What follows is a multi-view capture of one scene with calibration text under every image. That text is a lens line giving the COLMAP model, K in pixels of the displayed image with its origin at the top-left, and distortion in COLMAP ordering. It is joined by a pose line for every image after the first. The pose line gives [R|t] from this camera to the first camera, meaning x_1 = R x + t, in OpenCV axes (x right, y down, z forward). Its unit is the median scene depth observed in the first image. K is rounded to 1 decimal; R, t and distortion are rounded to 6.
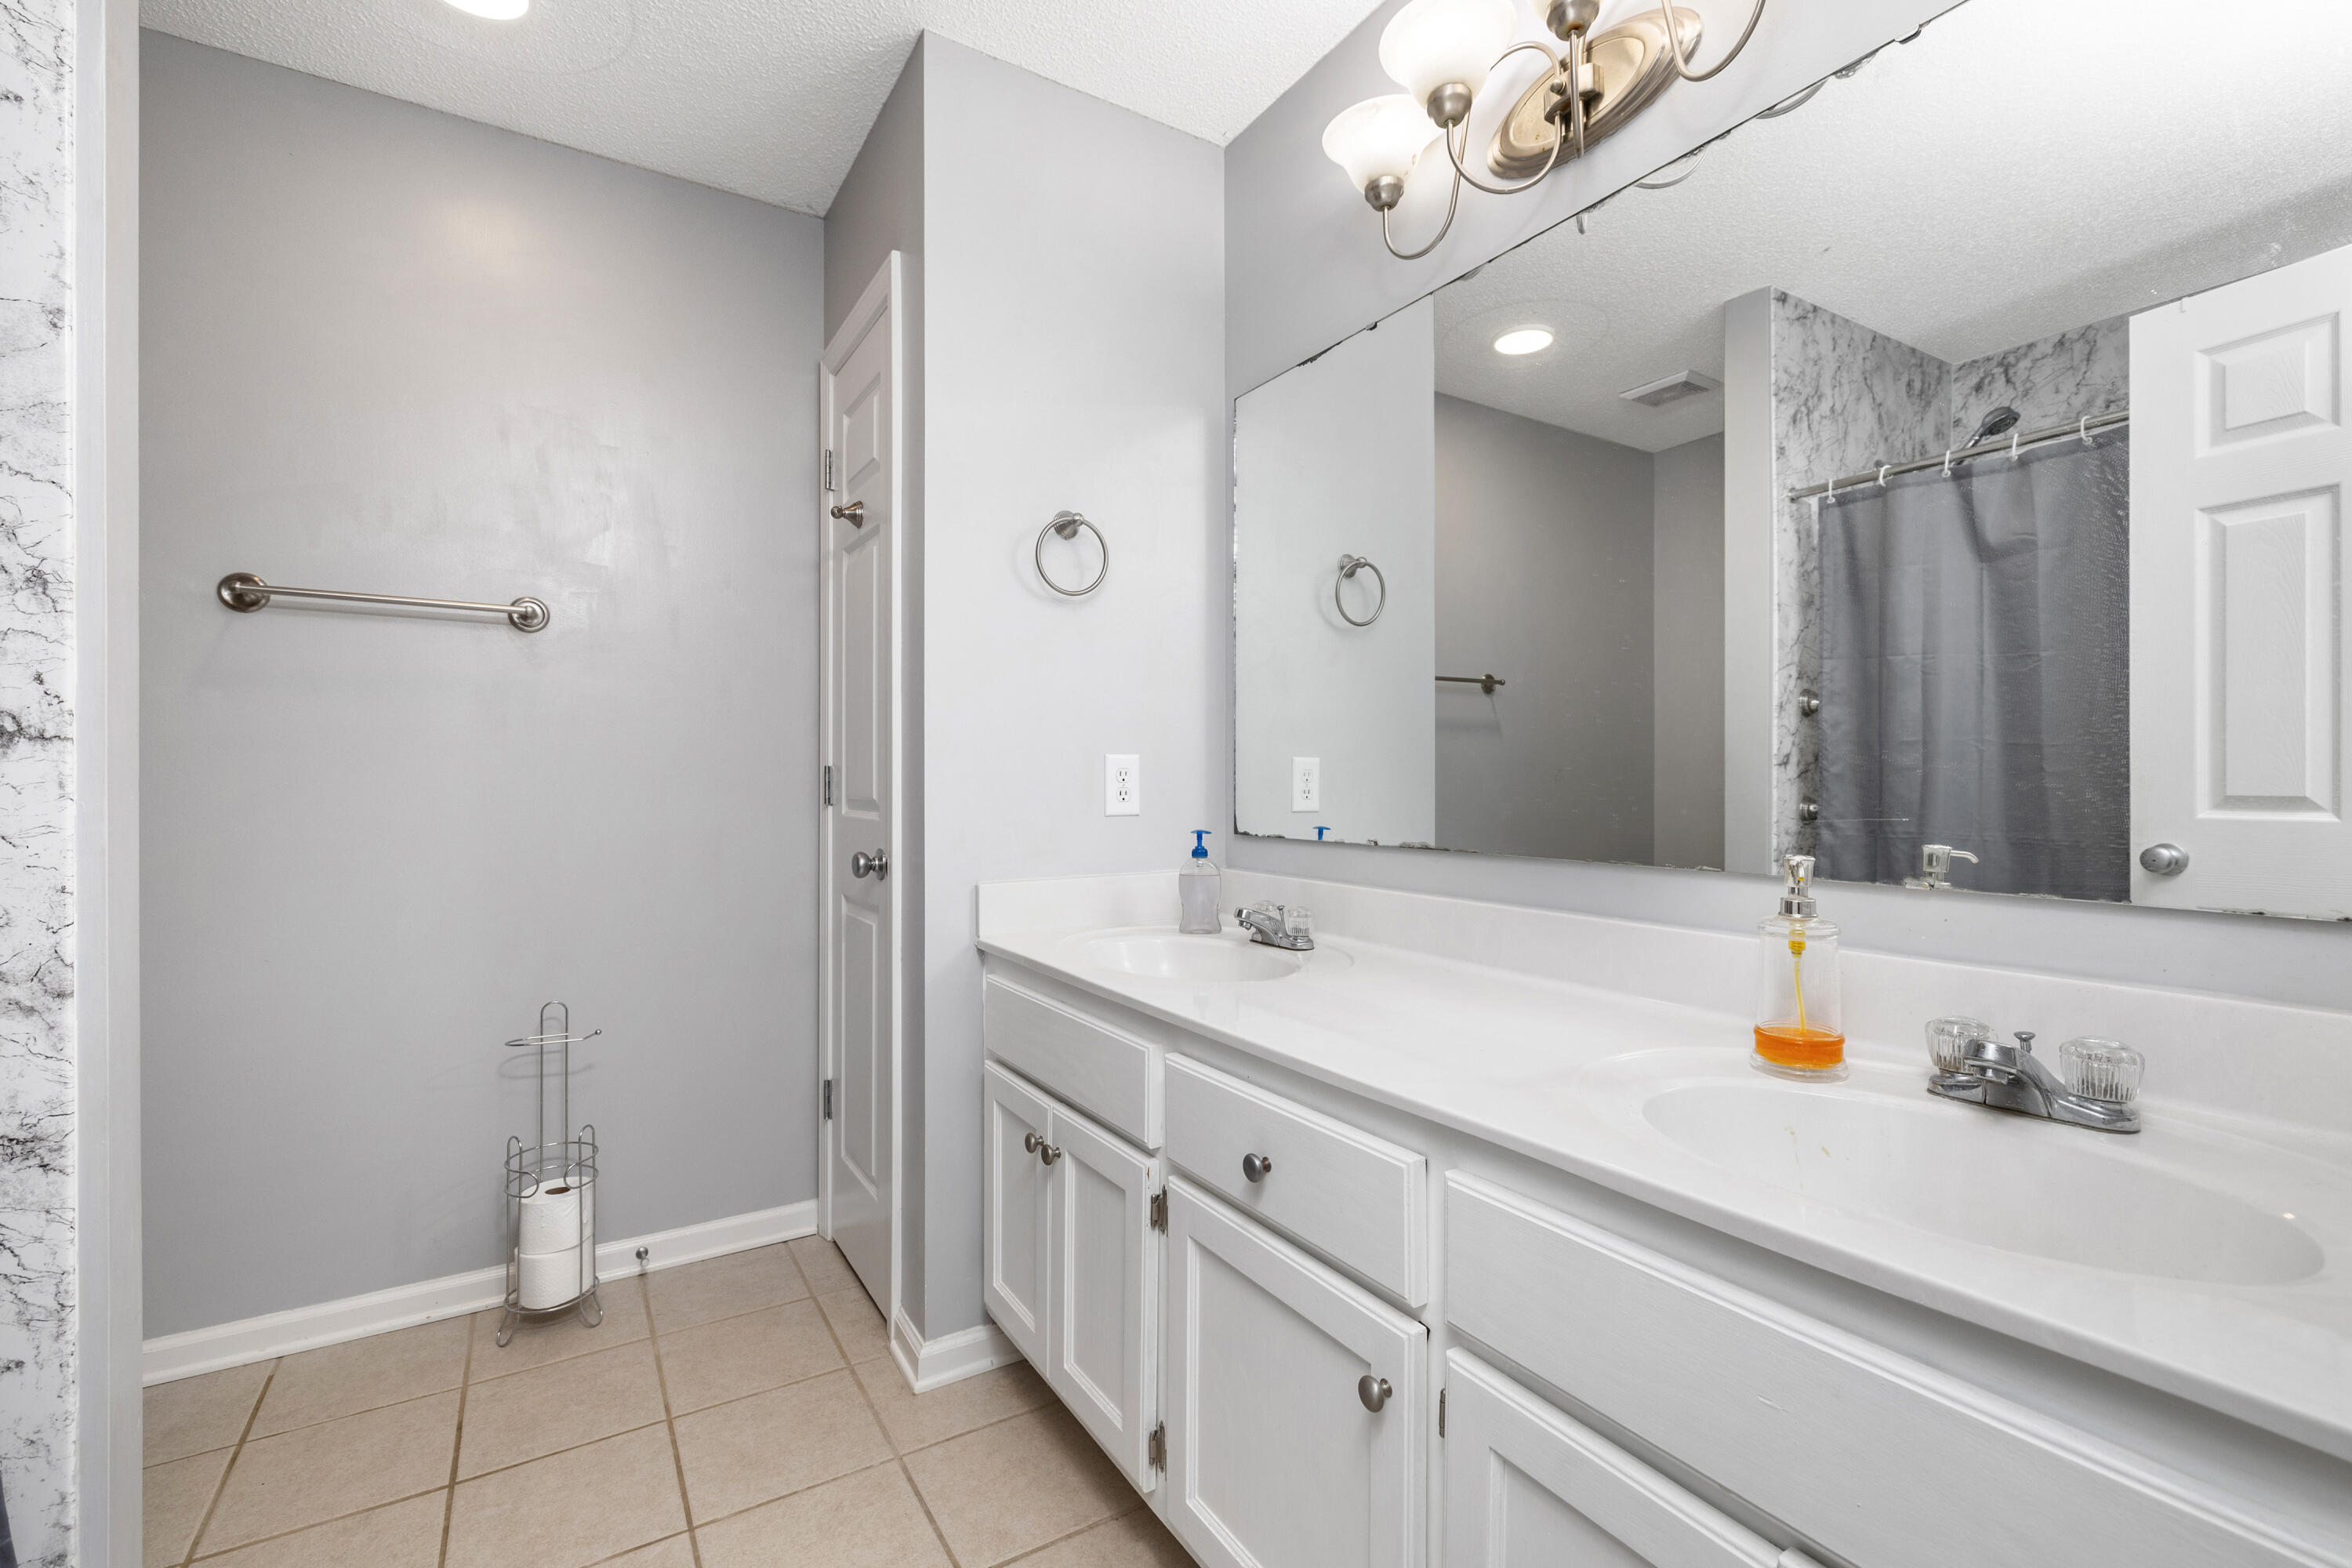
lens RADIAL K [[1029.0, 0, 1191.0], [0, 1029.0, 774.1], [0, 0, 1]] dist [0.000927, 0.000332]
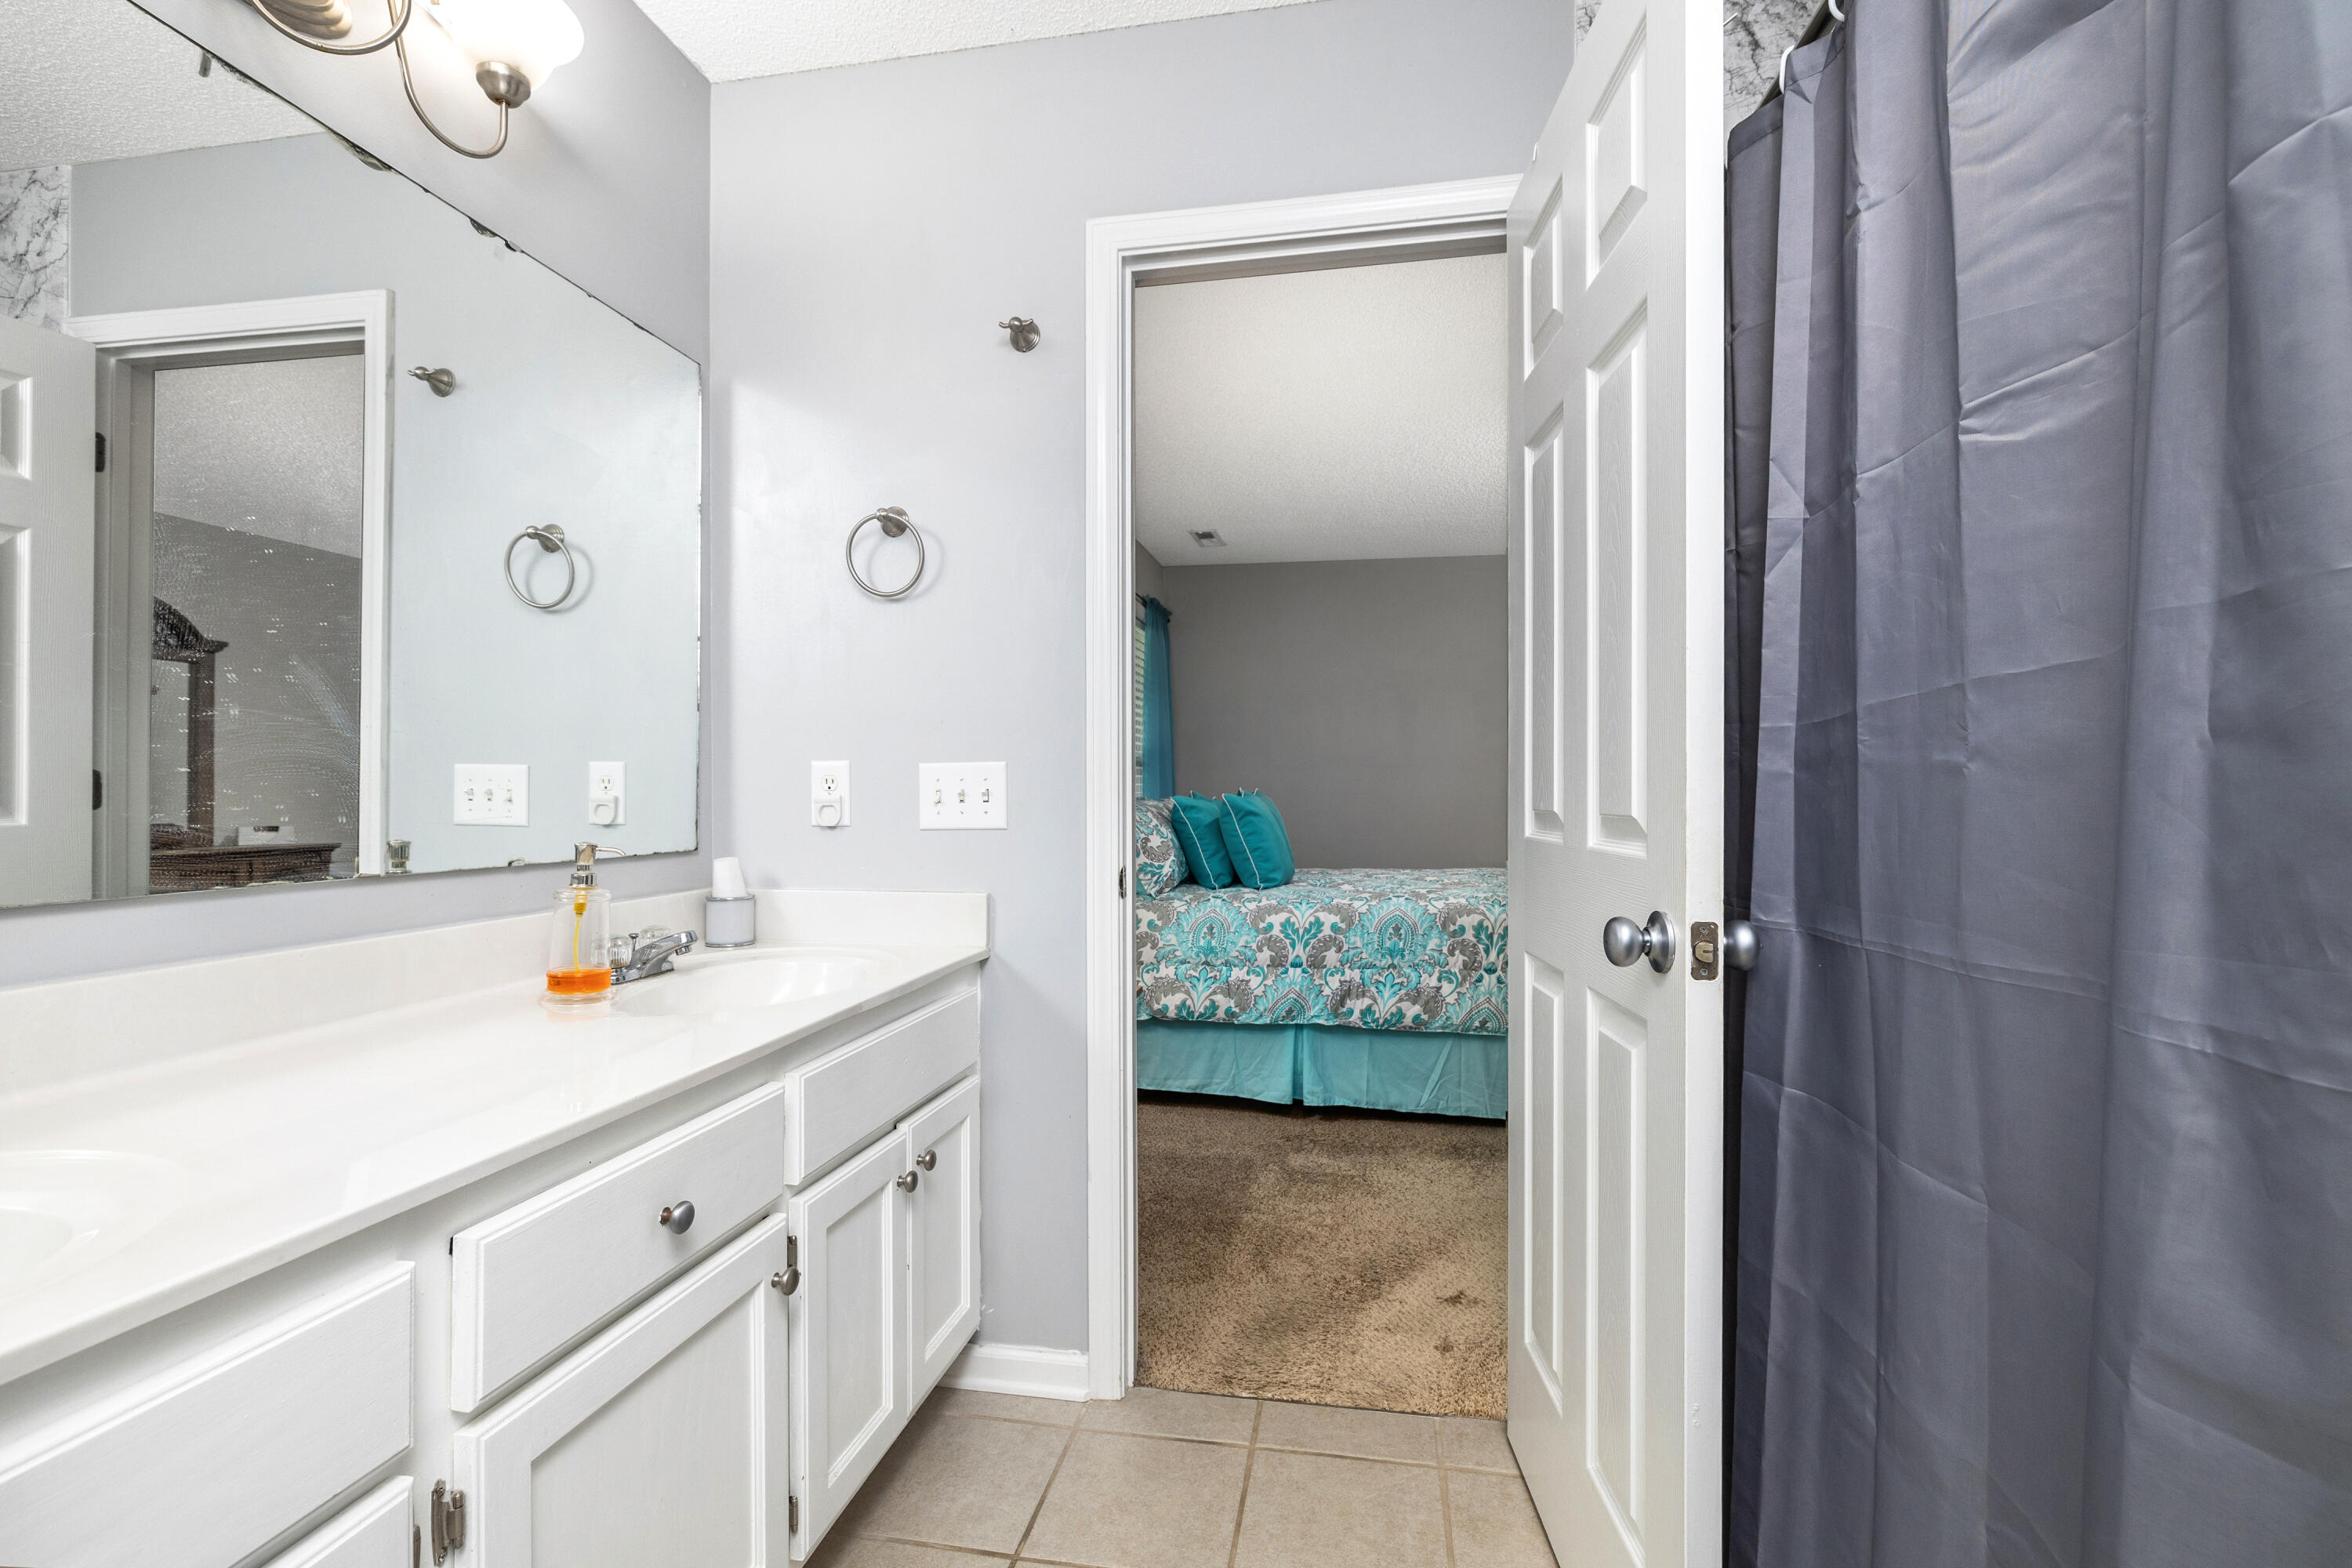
lens RADIAL K [[1029.0, 0, 1189.1], [0, 1029.0, 786.1], [0, 0, 1]] dist [0.000927, 0.000332]
pose [[-0.723847, -0.002792, 0.689955, -0.928352], [-0.005214, 0.999985, -0.001423, 0.003245], [-0.689941, -0.004628, -0.723851, 1.411558]]
